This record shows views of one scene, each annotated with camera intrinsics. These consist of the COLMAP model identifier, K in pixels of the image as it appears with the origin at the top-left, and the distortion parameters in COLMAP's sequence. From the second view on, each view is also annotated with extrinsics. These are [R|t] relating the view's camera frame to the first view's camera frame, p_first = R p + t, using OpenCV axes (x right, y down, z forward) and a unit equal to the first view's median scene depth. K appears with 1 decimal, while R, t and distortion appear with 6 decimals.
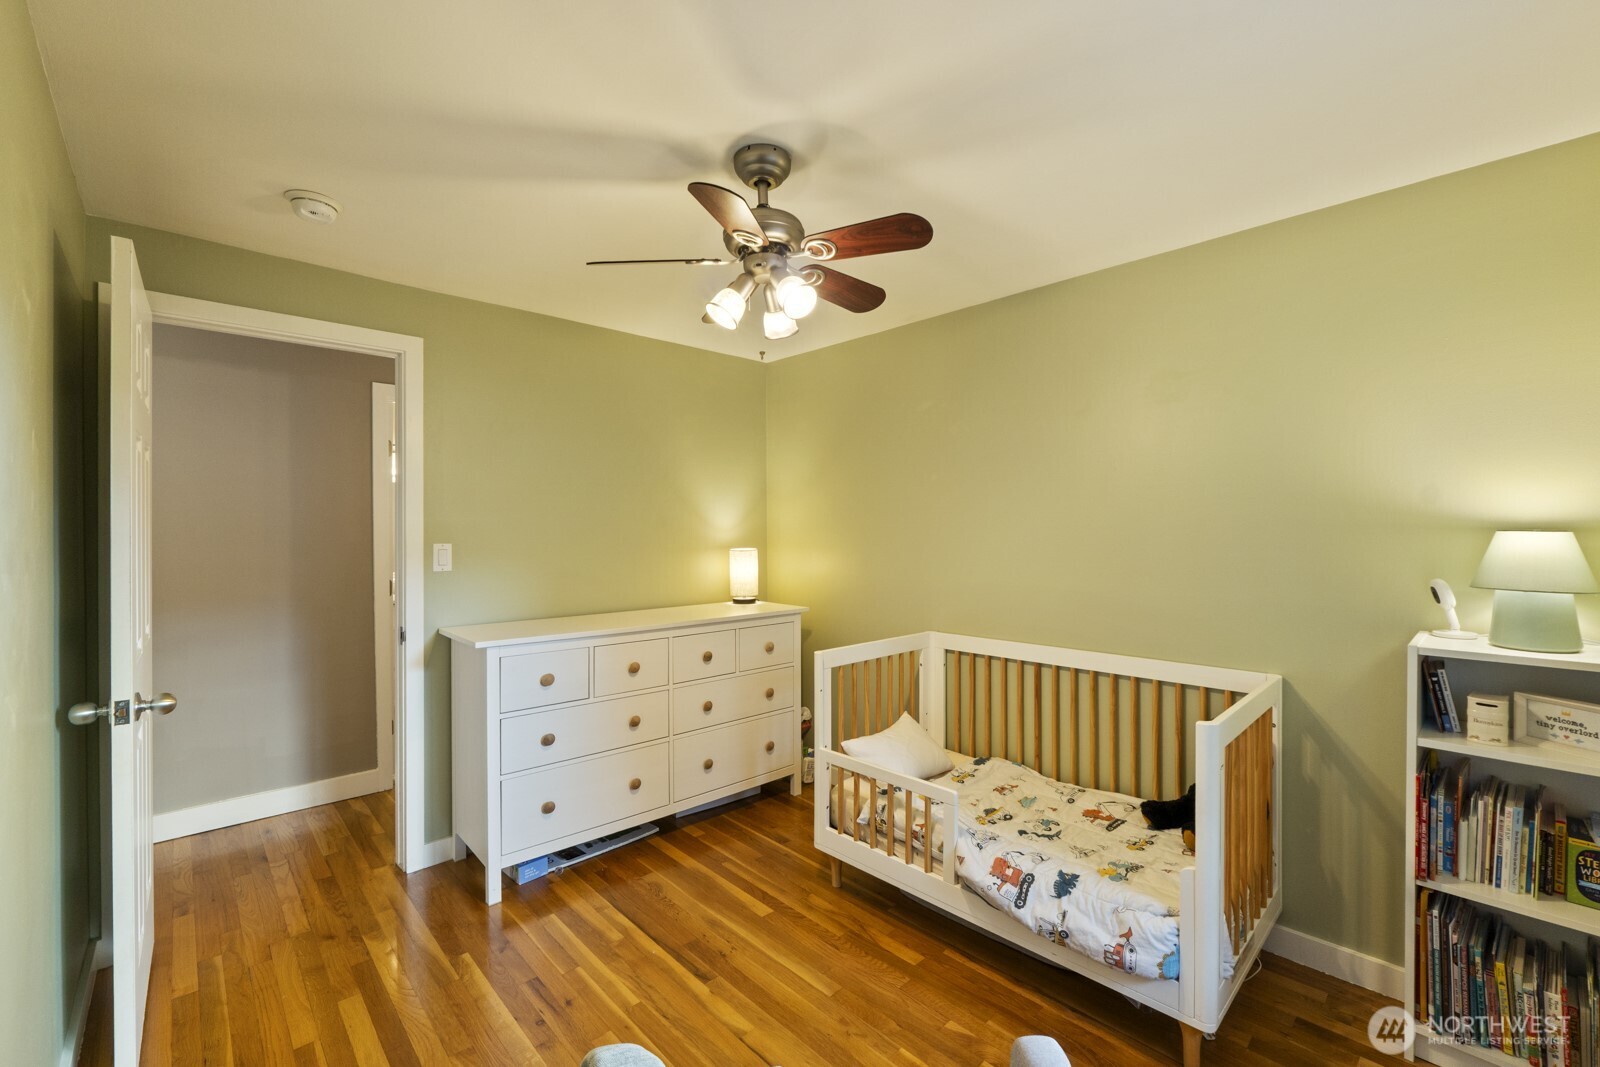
lens RADIAL K [[673.0, 0, 810.6], [0, 673.0, 524.5], [0, 0, 1]] dist [-0.010202, -0.000598]
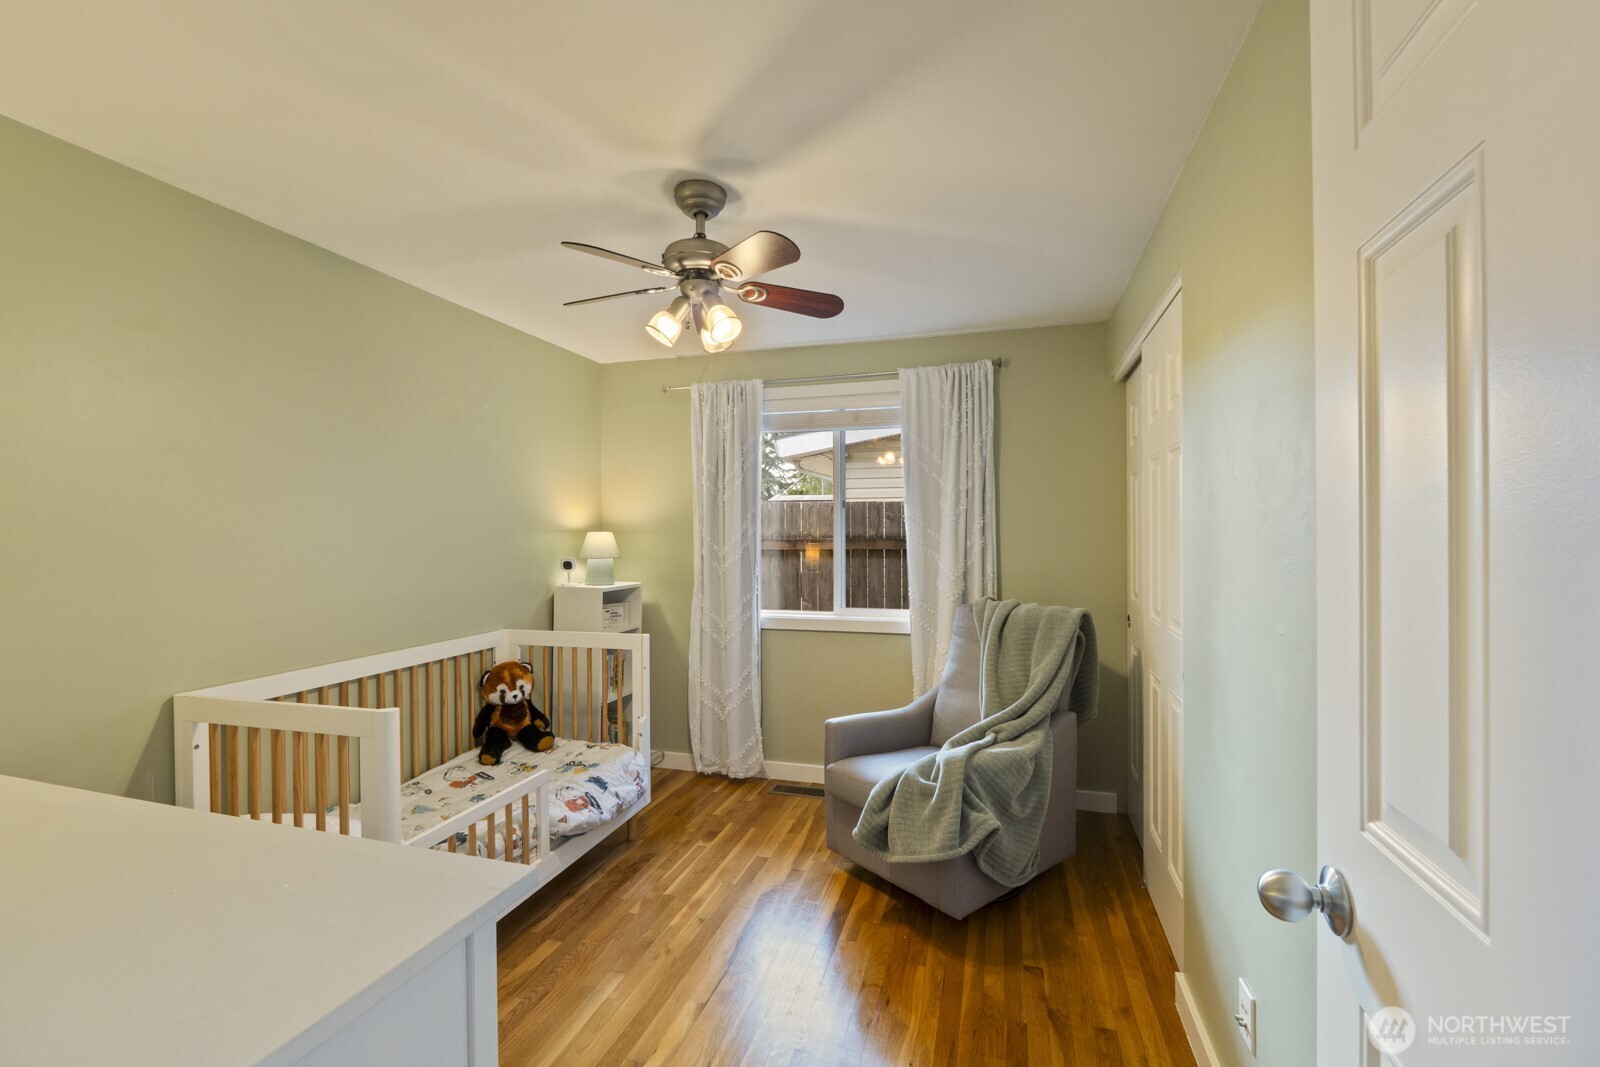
lens RADIAL K [[673.0, 0, 807.2], [0, 673.0, 536.2], [0, 0, 1]] dist [-0.010202, -0.000598]
pose [[-0.495106, 0.000587, 0.868833, -0.998474], [0.005178, 0.999984, 0.002276, 0.020358], [-0.868817, 0.005626, -0.495101, 1.242876]]
